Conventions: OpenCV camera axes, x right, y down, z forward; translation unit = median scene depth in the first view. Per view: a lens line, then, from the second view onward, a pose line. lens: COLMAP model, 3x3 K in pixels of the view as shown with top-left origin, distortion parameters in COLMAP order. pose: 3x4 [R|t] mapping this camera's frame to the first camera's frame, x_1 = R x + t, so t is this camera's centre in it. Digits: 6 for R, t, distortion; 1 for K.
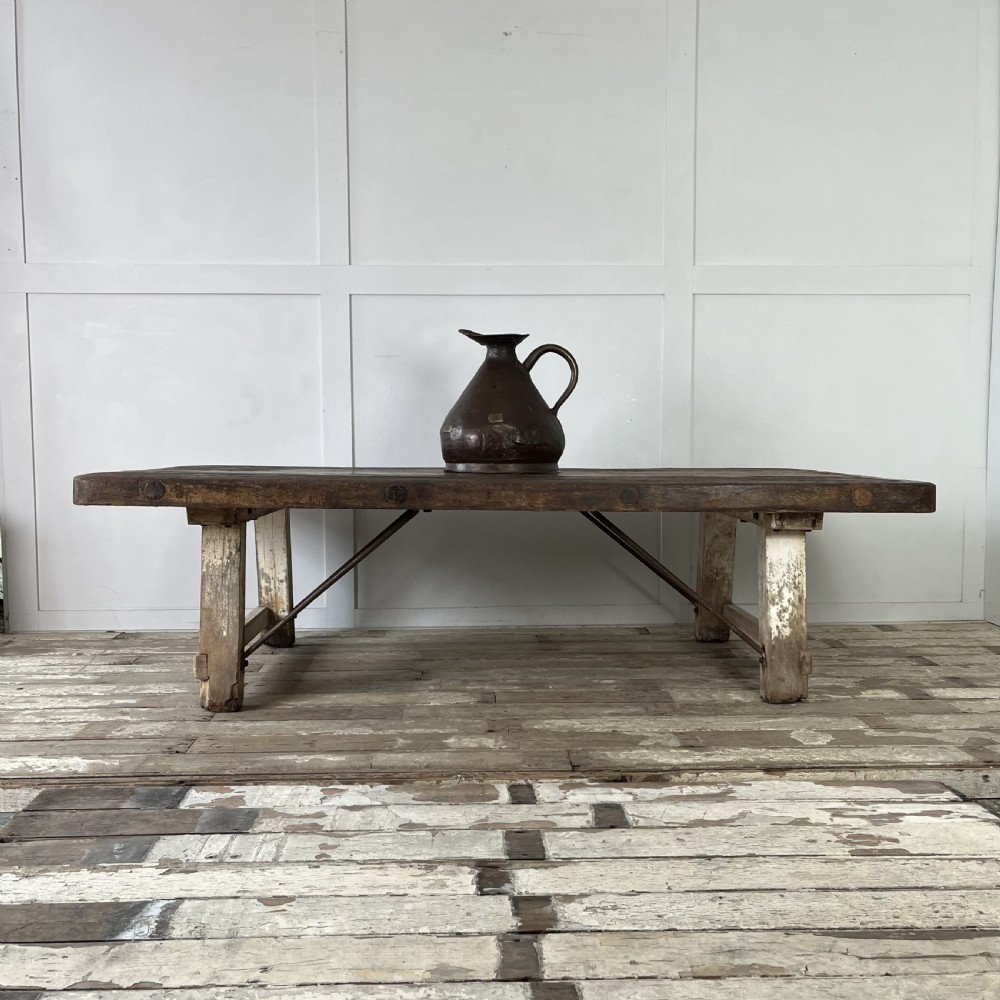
lens RADIAL K [[1027.0, 0, 499.7], [0, 1027.0, 497.2], [0, 0, 1]] dist [0.020898, 0.000000]
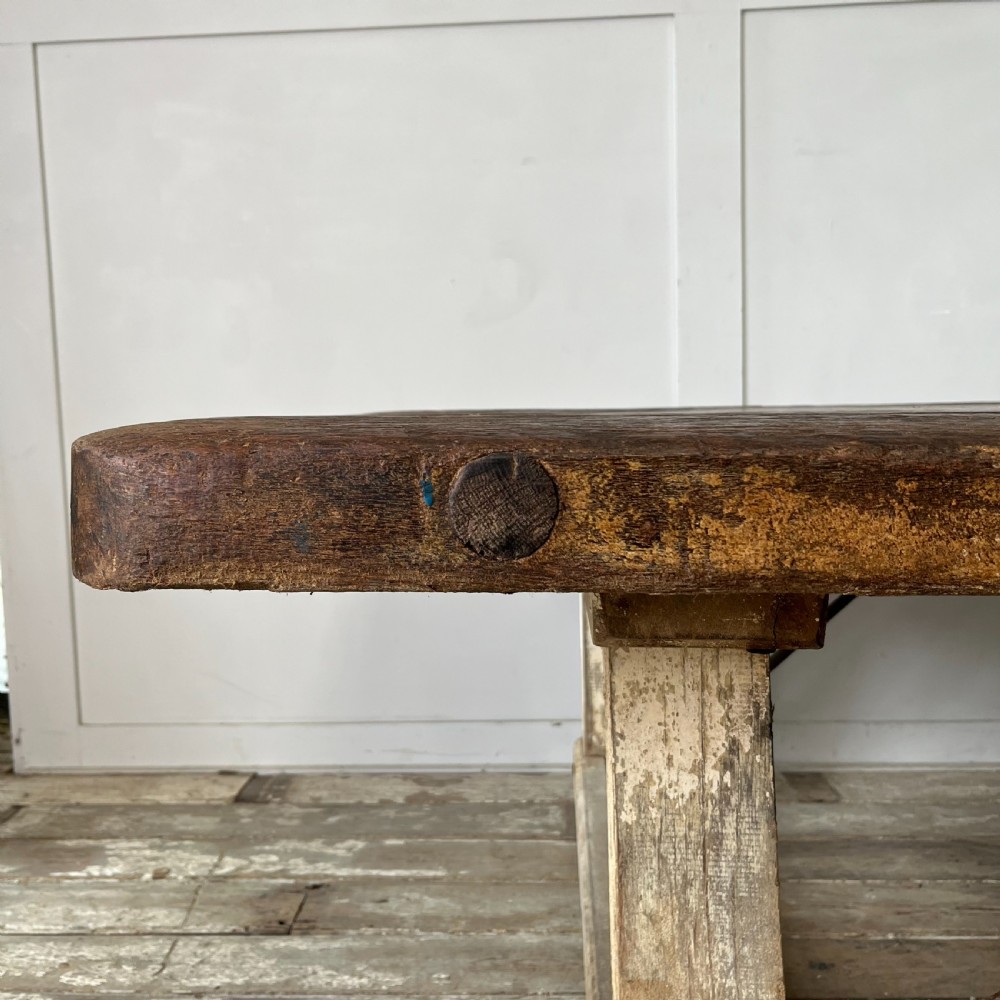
lens RADIAL K [[1027.0, 0, 497.3], [0, 1027.0, 492.4], [0, 0, 1]] dist [0.020898, 0.000000]
pose [[0.996199, -0.014139, -0.085947, -0.290088], [0.016894, 0.999364, 0.031410, -0.012832], [0.085448, -0.032742, 0.995805, 0.745613]]
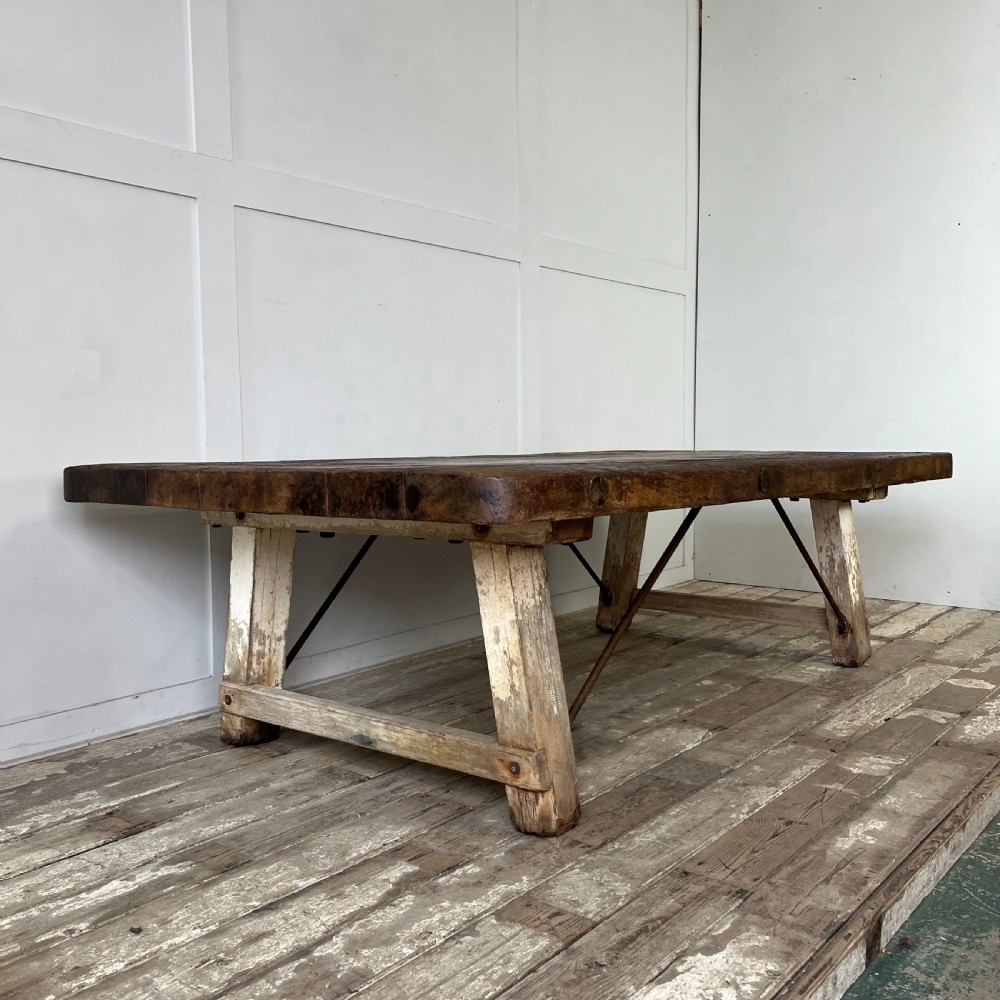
lens RADIAL K [[1027.0, 0, 505.7], [0, 1027.0, 490.8], [0, 0, 1]] dist [0.020898, 0.000000]
pose [[0.644998, -0.050766, 0.762497, -0.752576], [0.055383, 0.998272, 0.019615, -0.019169], [-0.762175, 0.029578, 0.646695, 0.586851]]
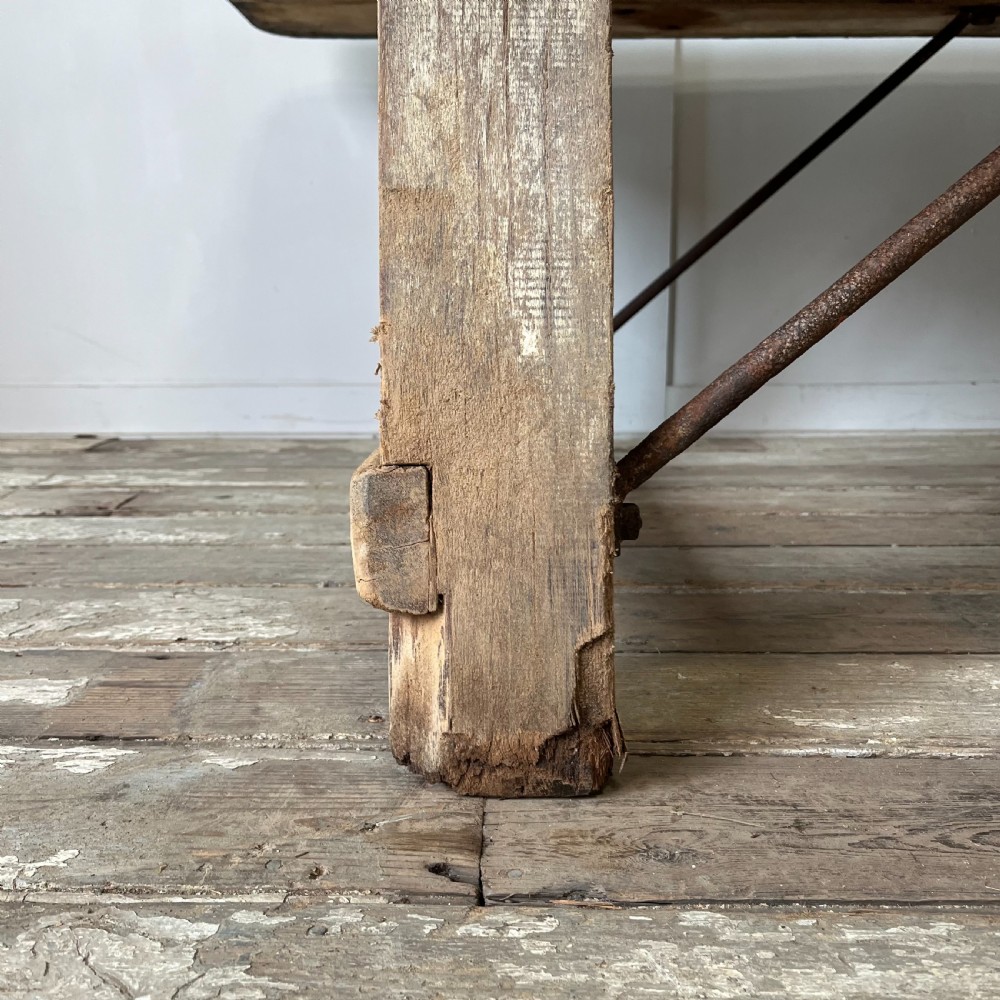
lens RADIAL K [[1027.0, 0, 493.3], [0, 1027.0, 495.1], [0, 0, 1]] dist [0.020898, 0.000000]
pose [[0.998187, 0.007431, -0.059728, -0.256240], [0.001036, 0.990080, 0.140501, 0.130014], [0.060180, -0.140308, 0.988277, 0.810567]]
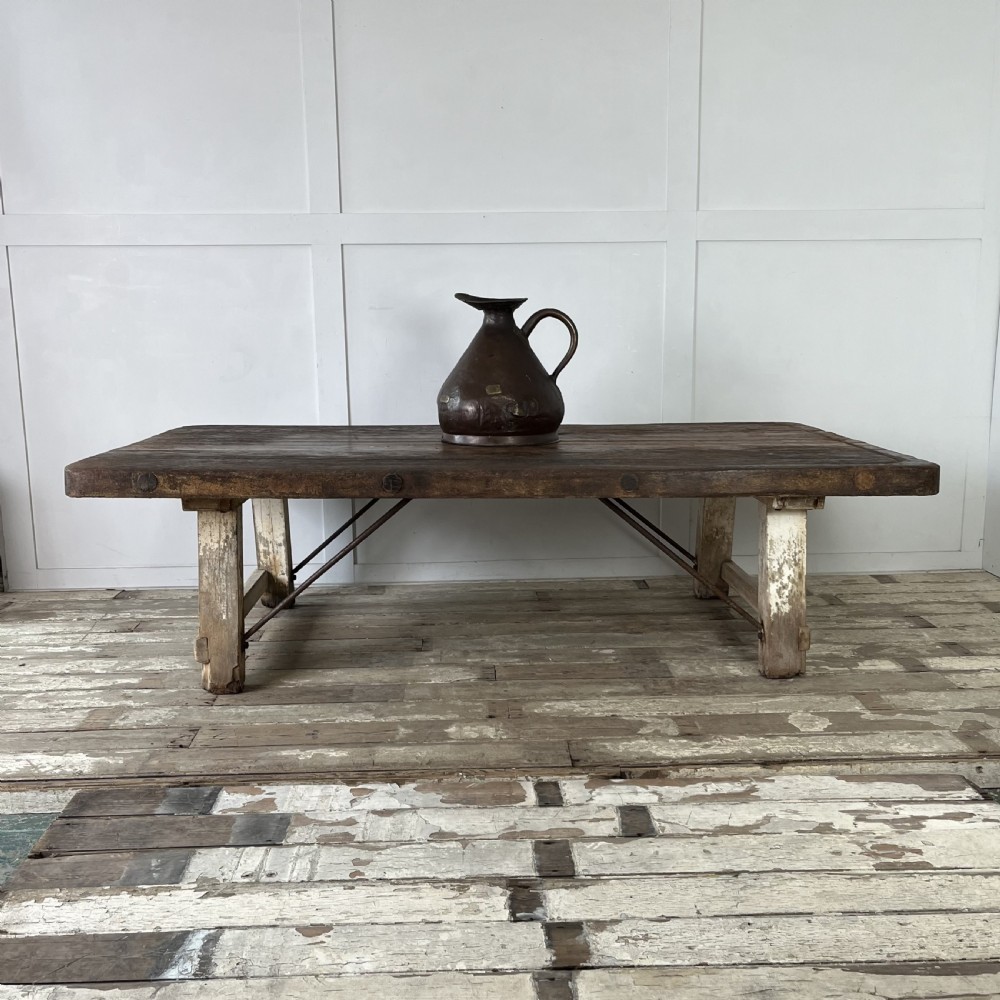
lens RADIAL K [[1027.0, 0, 503.3], [0, 1027.0, 493.5], [0, 0, 1]] dist [0.020898, 0.000000]
pose [[0.999959, -0.007859, 0.004409, 0.000281], [0.007359, 0.994571, 0.103801, -0.086202], [-0.005201, -0.103764, 0.994588, 0.017098]]
